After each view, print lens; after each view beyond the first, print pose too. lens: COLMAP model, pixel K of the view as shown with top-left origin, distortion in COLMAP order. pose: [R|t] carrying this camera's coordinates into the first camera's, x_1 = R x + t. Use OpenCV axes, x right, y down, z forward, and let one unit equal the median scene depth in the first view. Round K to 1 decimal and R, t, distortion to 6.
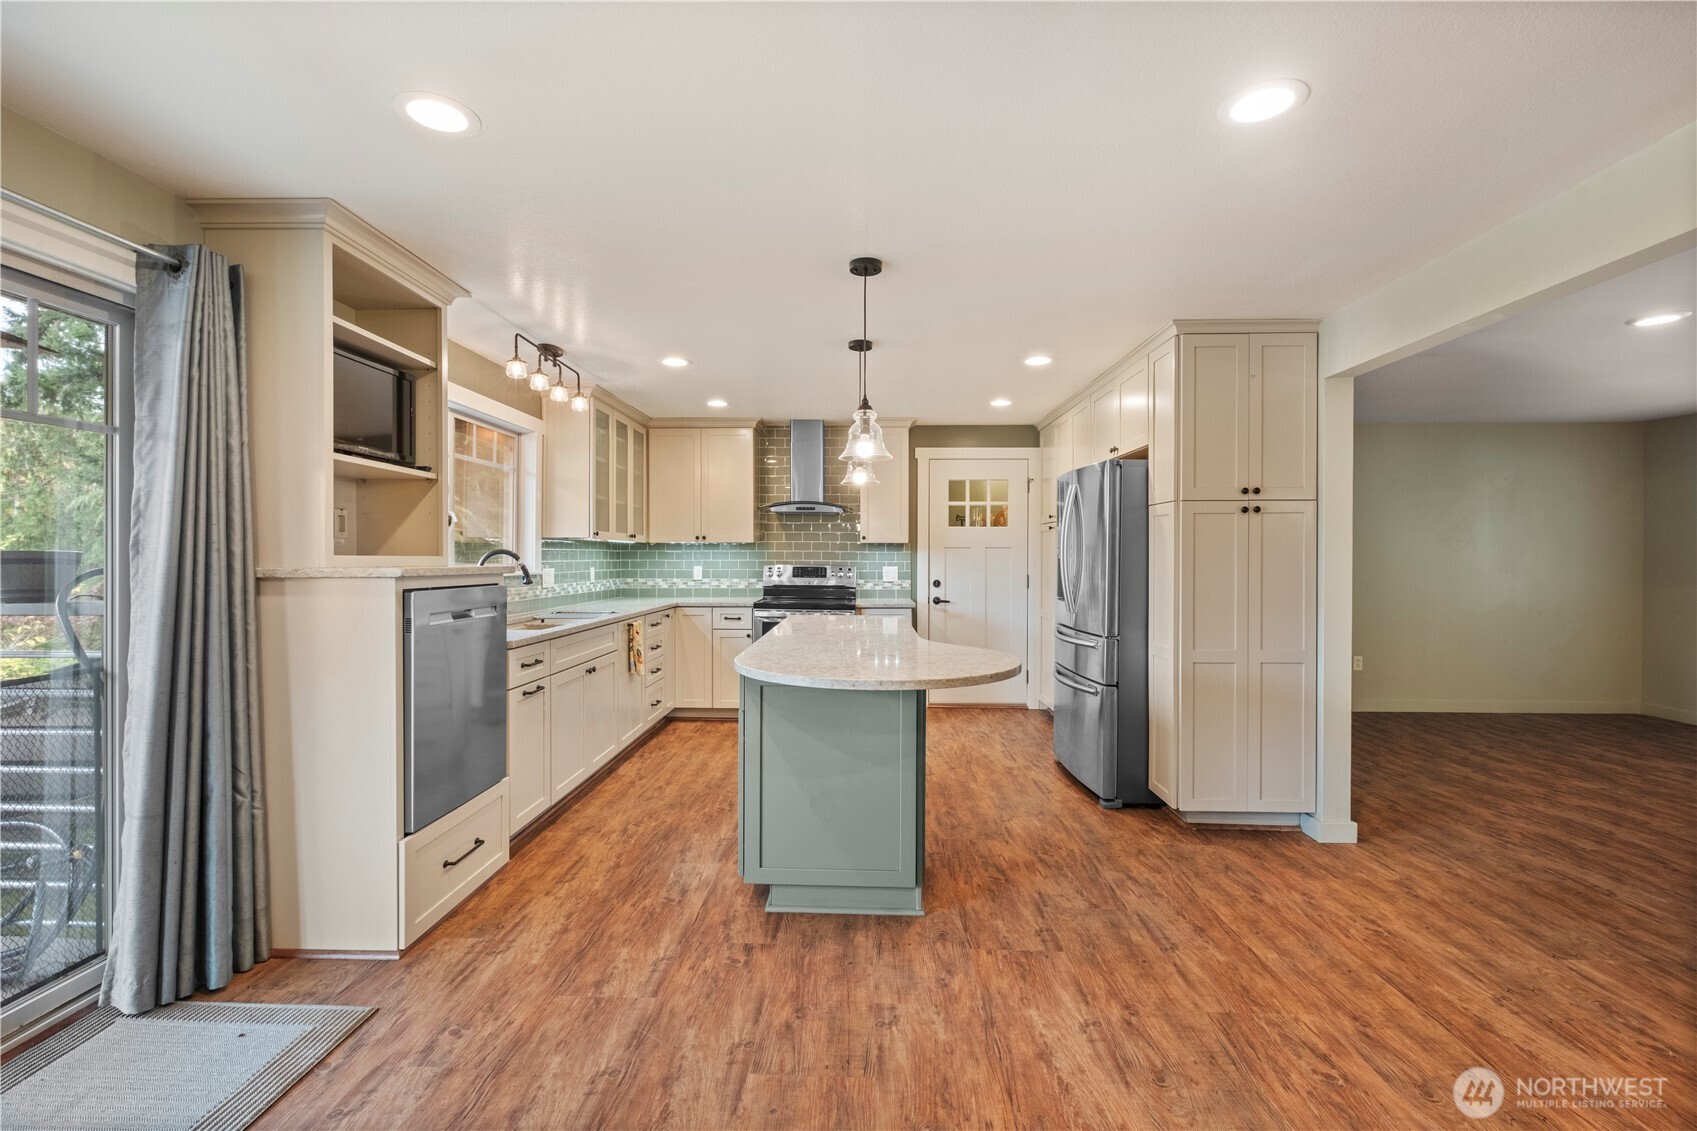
lens RADIAL K [[749.3, 0, 847.4], [0, 749.3, 562.8], [0, 0, 1]] dist [0.004655, -0.004214]
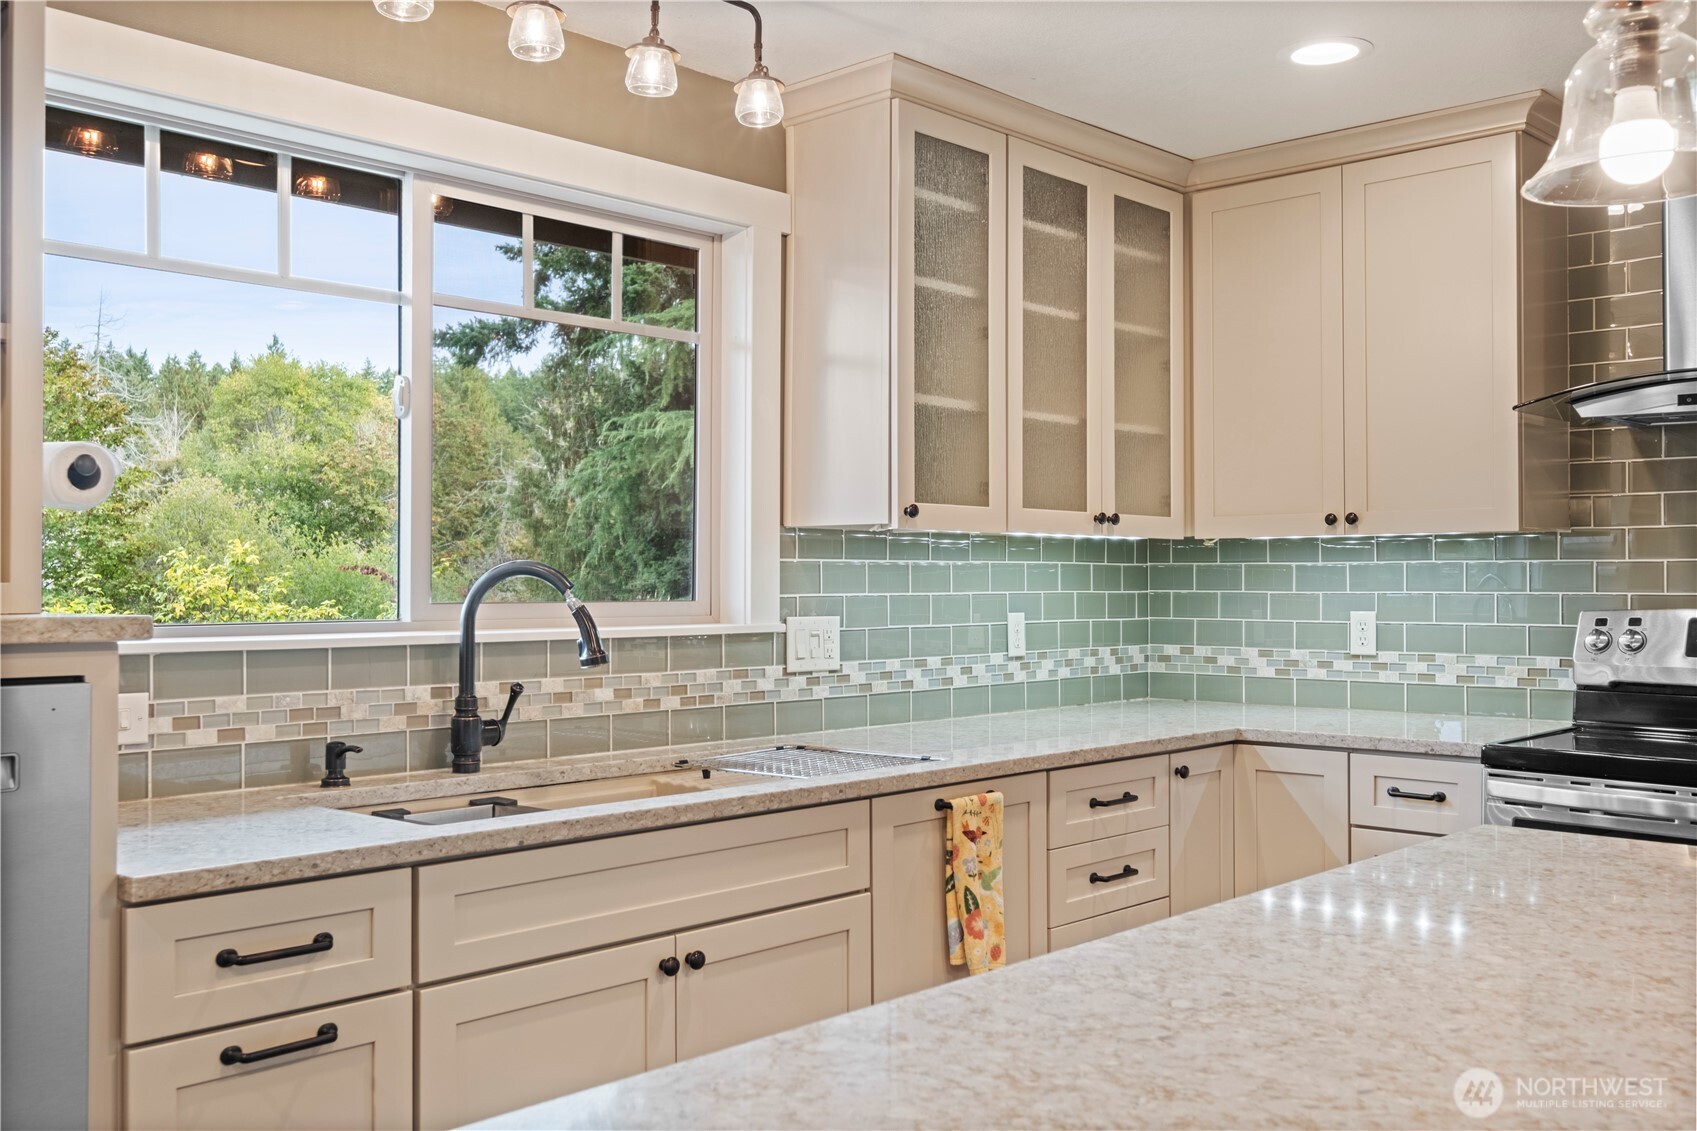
lens RADIAL K [[1585.4, 0, 847.7], [0, 1585.4, 561.0], [0, 0, 1]] dist [0.019129, 0.000000]
pose [[0.748121, -0.010881, -0.663473, 0.085621], [-0.002634, 0.999809, -0.019367, -0.003124], [0.663557, 0.016236, 0.747949, 0.378332]]
